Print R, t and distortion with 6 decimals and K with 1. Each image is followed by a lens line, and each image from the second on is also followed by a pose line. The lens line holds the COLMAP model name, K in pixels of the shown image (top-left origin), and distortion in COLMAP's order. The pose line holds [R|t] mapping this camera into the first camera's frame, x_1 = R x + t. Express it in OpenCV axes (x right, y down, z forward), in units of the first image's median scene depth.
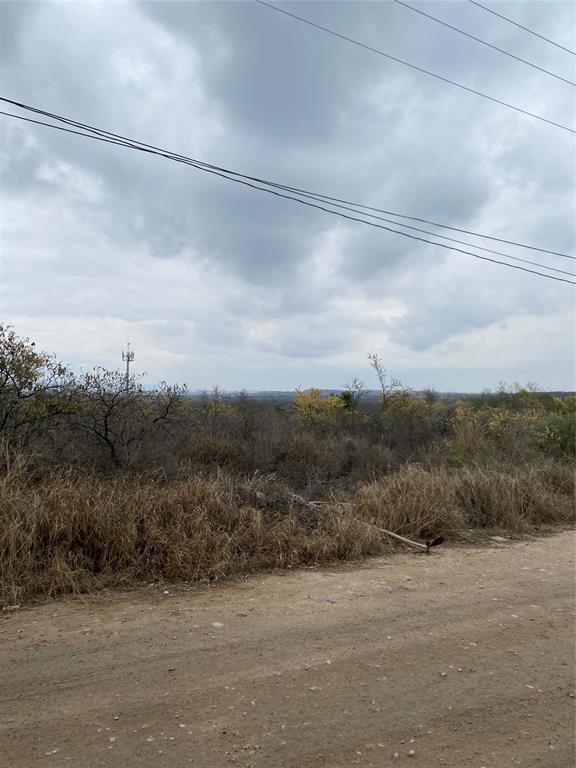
lens RADIAL K [[581.7, 0, 296.7], [0, 581.7, 356.0], [0, 0, 1]] dist [0.024957, -0.027837]
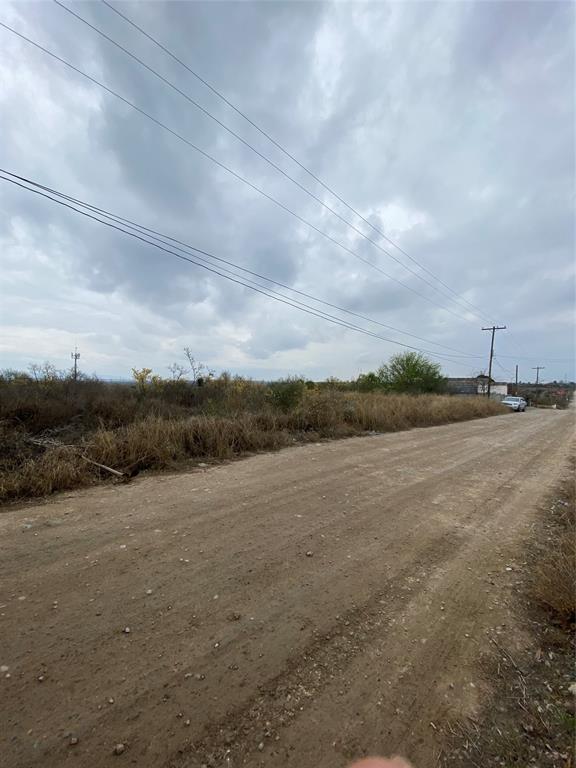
lens RADIAL K [[312.1, 0, 290.7], [0, 312.1, 383.5], [0, 0, 1]] dist [0.014033, -0.014771]
pose [[0.955545, 0.003910, 0.294821, 0.179062], [-0.024929, 0.997403, 0.067570, 0.038764], [-0.293791, -0.071915, 0.953161, 0.143852]]
